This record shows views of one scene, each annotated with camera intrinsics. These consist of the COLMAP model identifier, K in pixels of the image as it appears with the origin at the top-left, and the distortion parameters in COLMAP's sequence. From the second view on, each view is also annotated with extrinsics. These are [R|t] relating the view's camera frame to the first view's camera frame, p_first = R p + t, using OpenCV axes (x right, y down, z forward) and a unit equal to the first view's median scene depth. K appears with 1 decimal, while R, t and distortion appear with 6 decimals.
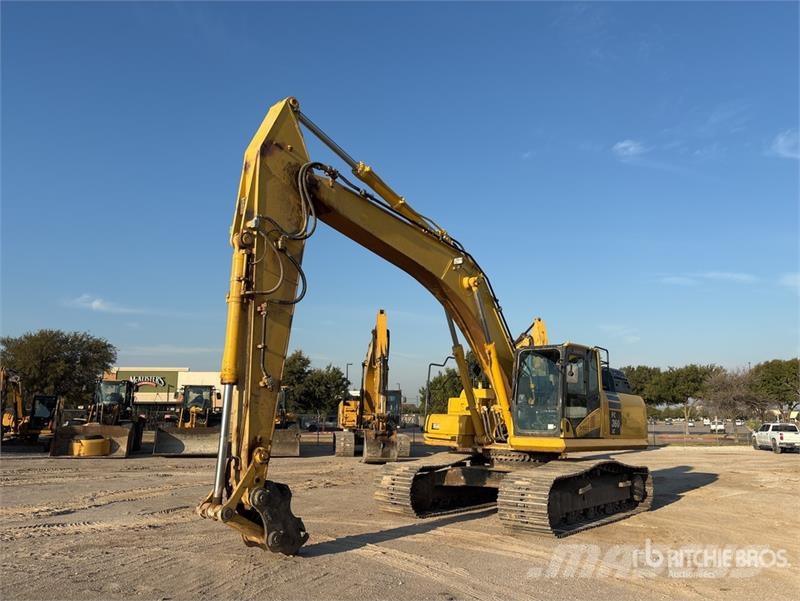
lens RADIAL K [[606.4, 0, 399.1], [0, 606.4, 301.8], [0, 0, 1]] dist [0.038048, -0.046347]
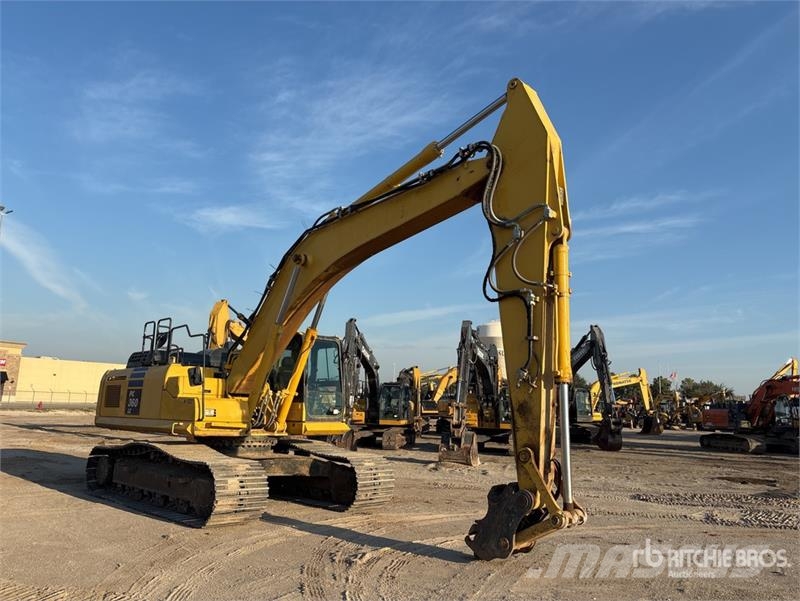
lens RADIAL K [[606.4, 0, 401.9], [0, 606.4, 302.7], [0, 0, 1]] dist [0.038048, -0.046347]
pose [[0.208173, 0.147882, 0.966848, -0.794850], [-0.202720, 0.973563, -0.105261, 0.103372], [-0.956853, -0.174087, 0.232648, 0.655026]]
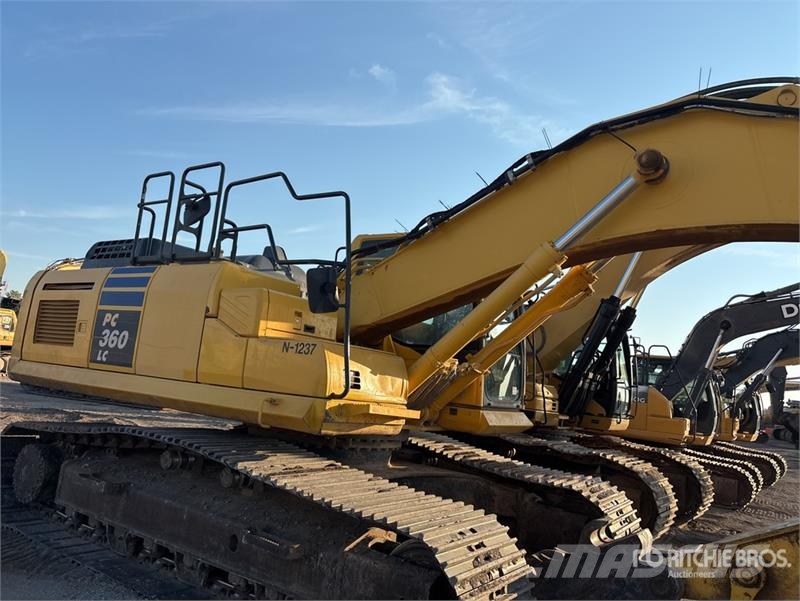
lens RADIAL K [[606.4, 0, 404.0], [0, 606.4, 303.0], [0, 0, 1]] dist [0.038048, -0.046347]
pose [[0.028810, 0.097712, 0.994798, -0.116492], [-0.286938, 0.954134, -0.085408, 0.248110], [-0.957516, -0.282985, 0.055526, 1.265446]]
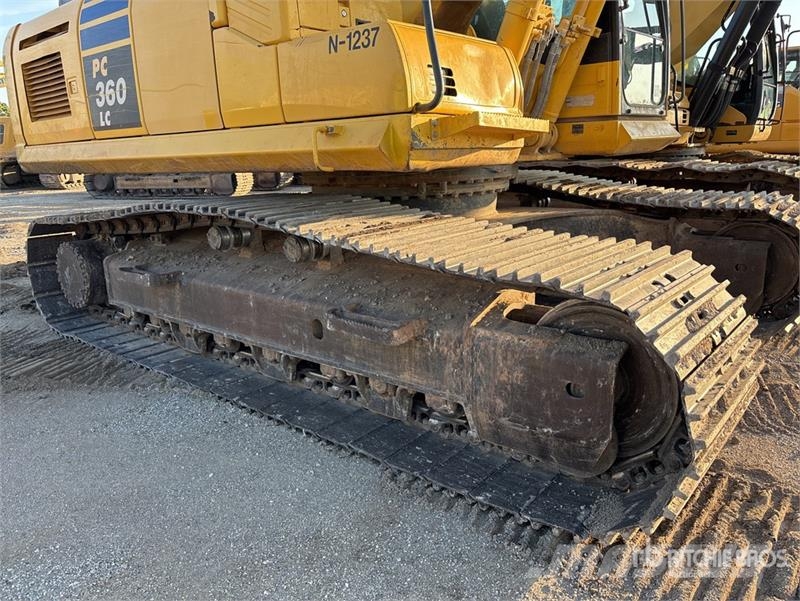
lens RADIAL K [[606.4, 0, 402.5], [0, 606.4, 296.7], [0, 0, 1]] dist [0.038048, -0.046347]
pose [[0.130342, -0.276411, 0.952160, 0.067604], [-0.141800, 0.945283, 0.293826, 0.300738], [-0.981277, -0.173314, 0.084015, 1.294083]]
